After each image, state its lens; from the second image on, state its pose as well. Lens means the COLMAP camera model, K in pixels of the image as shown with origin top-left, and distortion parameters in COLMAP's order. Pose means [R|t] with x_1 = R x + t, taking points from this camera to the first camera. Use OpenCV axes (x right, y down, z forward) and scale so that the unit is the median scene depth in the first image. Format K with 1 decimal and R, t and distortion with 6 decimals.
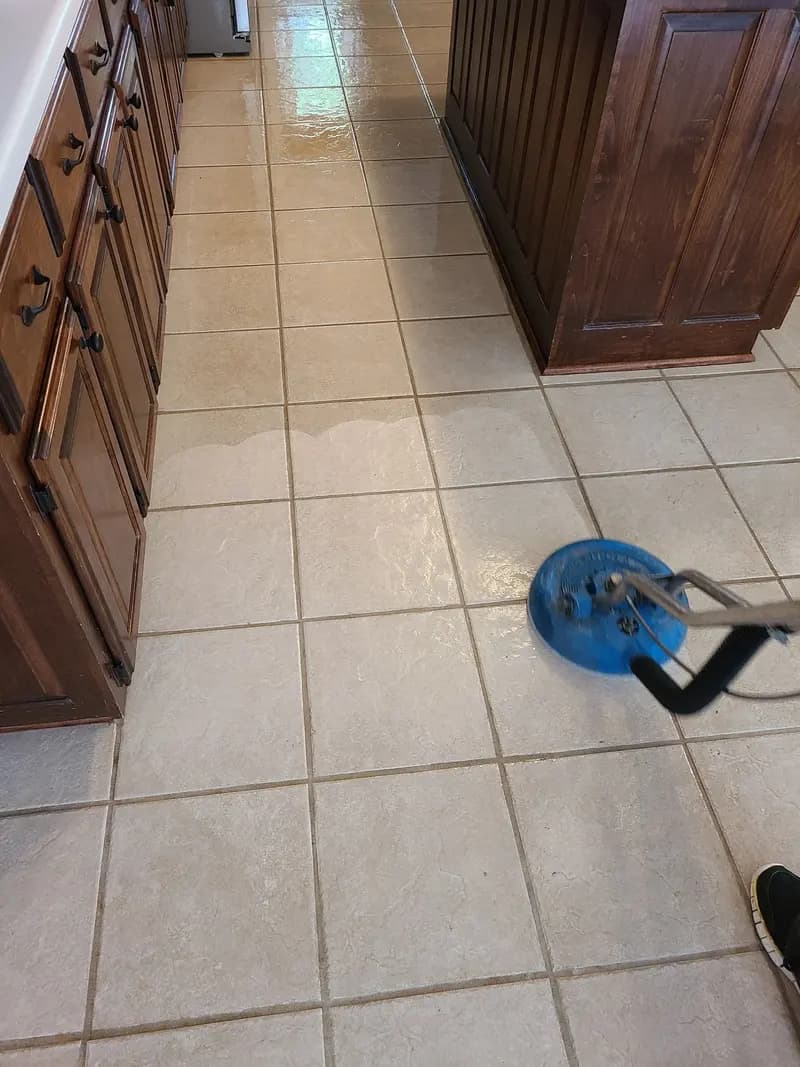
lens RADIAL K [[808.8, 0, 400.0], [0, 808.8, 533.5], [0, 0, 1]] dist [0.071149, -0.068217]
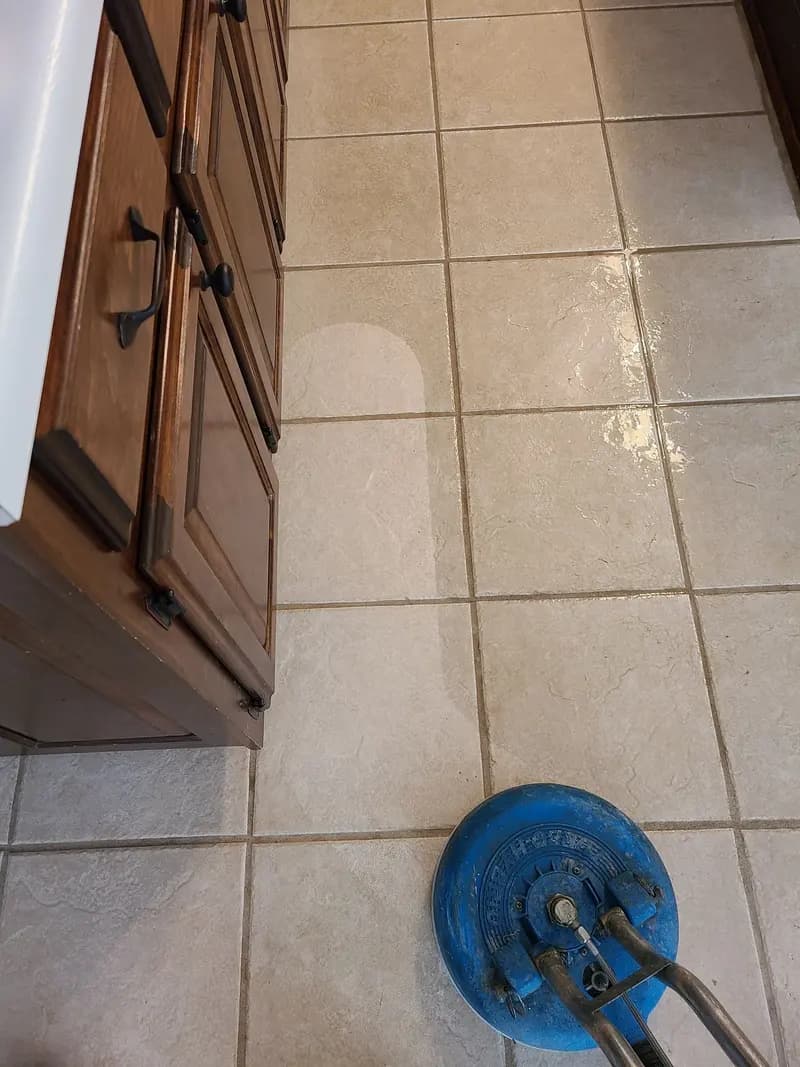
lens RADIAL K [[808.8, 0, 400.0], [0, 808.8, 533.5], [0, 0, 1]] dist [0.071149, -0.068217]
pose [[0.994201, 0.069204, -0.082314, -0.153754], [-0.040998, 0.951531, 0.304807, -0.214496], [0.099418, -0.299664, 0.948851, 0.323938]]
